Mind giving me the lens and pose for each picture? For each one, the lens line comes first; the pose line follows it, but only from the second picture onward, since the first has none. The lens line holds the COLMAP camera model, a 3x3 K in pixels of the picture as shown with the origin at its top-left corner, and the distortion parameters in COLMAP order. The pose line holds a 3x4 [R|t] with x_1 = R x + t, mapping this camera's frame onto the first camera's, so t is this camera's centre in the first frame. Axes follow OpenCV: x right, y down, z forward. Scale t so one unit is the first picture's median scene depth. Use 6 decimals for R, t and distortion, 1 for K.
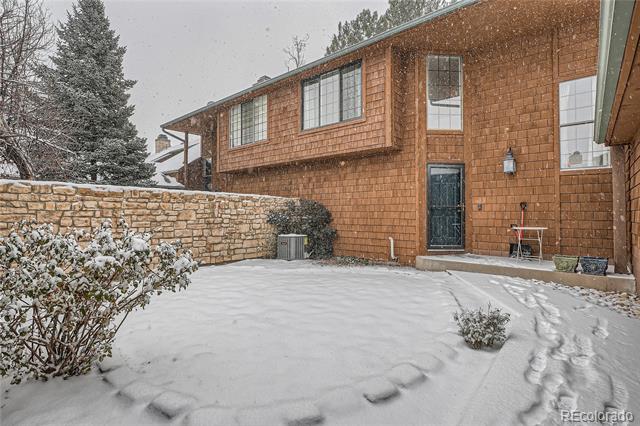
lens RADIAL K [[313.1, 0, 318.7], [0, 313.1, 210.9], [0, 0, 1]] dist [0.002977, -0.000046]
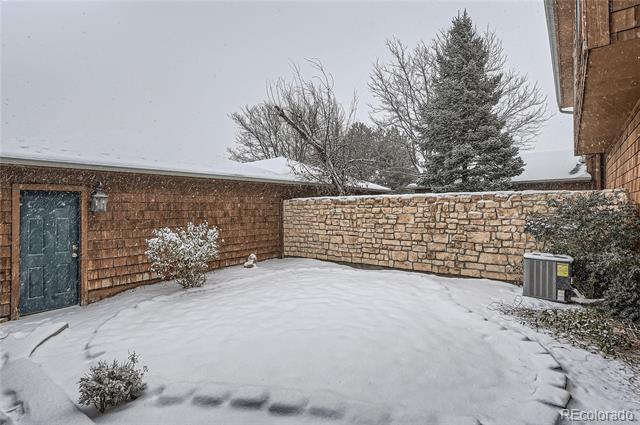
lens RADIAL K [[313.1, 0, 320.1], [0, 313.1, 214.4], [0, 0, 1]] dist [0.002977, -0.000046]
pose [[0.085029, 0.001231, -0.996378, 0.539893], [0.006298, 0.999979, 0.001773, -0.003789], [0.996359, -0.006426, 0.085019, 0.602895]]
